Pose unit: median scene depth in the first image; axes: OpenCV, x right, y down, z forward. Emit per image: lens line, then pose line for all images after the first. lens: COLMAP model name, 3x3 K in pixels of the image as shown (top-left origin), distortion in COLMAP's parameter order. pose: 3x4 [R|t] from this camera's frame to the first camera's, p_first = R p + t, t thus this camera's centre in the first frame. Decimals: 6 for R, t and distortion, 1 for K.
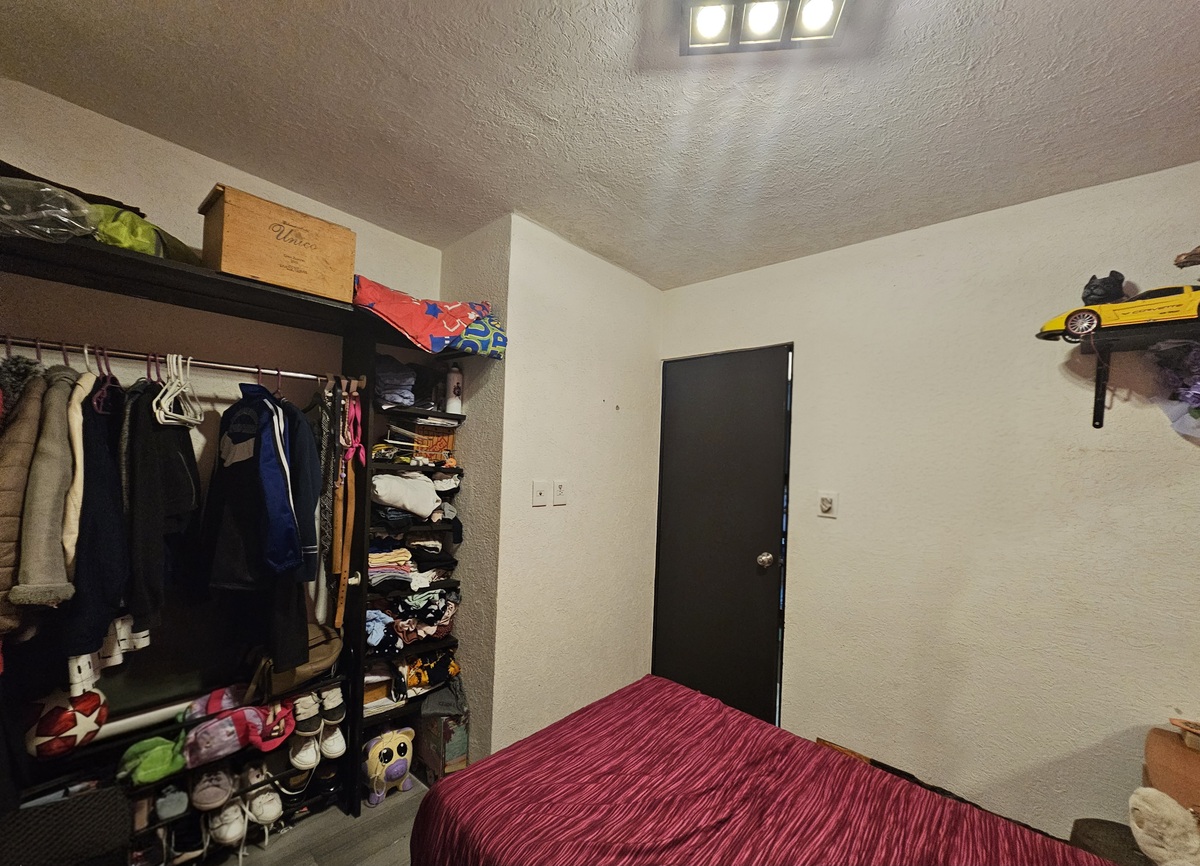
lens RADIAL K [[494.6, 0, 594.7], [0, 494.6, 440.8], [0, 0, 1]] dist [0.000510, -0.000043]
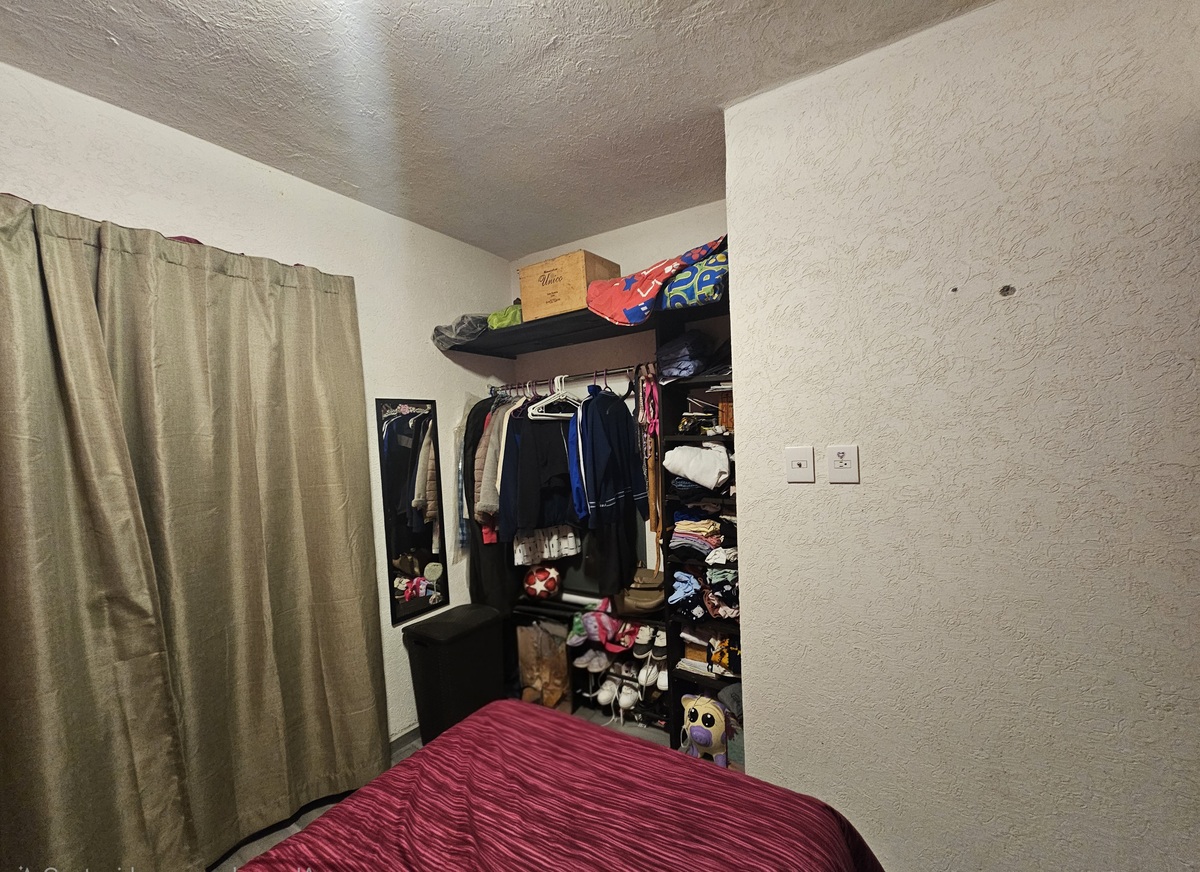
lens RADIAL K [[494.6, 0, 597.4], [0, 494.6, 441.9], [0, 0, 1]] dist [0.000510, -0.000043]
pose [[0.140451, -0.047930, -0.988927, 0.601664], [0.081948, 0.995963, -0.036632, 0.085724], [0.986690, -0.075896, 0.143811, 0.692603]]
